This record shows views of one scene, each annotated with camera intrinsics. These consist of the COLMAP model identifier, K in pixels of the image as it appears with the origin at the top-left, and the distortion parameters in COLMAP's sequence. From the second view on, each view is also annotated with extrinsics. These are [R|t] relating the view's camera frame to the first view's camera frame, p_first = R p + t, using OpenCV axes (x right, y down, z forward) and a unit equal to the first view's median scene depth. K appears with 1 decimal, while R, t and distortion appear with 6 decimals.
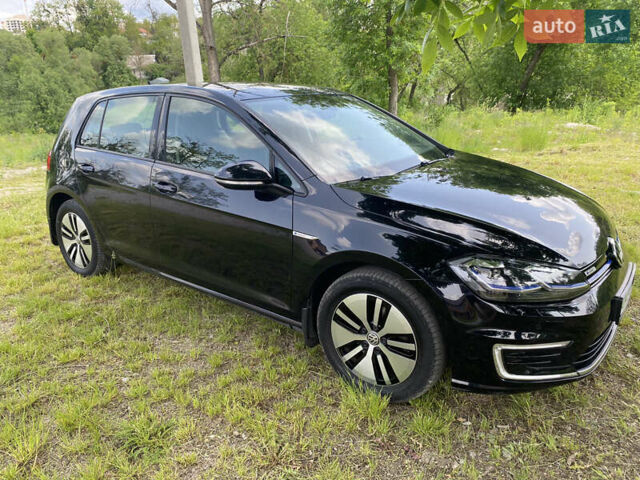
lens RADIAL K [[494.0, 0, 320.0], [0, 494.0, 240.0], [0, 0, 1]] dist [-0.004044, -0.004938]
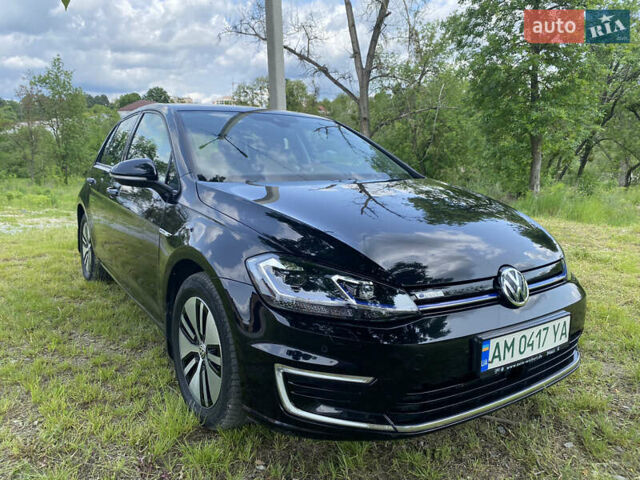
lens RADIAL K [[494.0, 0, 320.0], [0, 494.0, 240.0], [0, 0, 1]] dist [-0.004044, -0.004938]
pose [[0.948619, 0.075807, -0.307205, 0.557245], [-0.117648, 0.985774, -0.120035, 0.086146], [0.293735, 0.150009, 0.944043, 0.202736]]
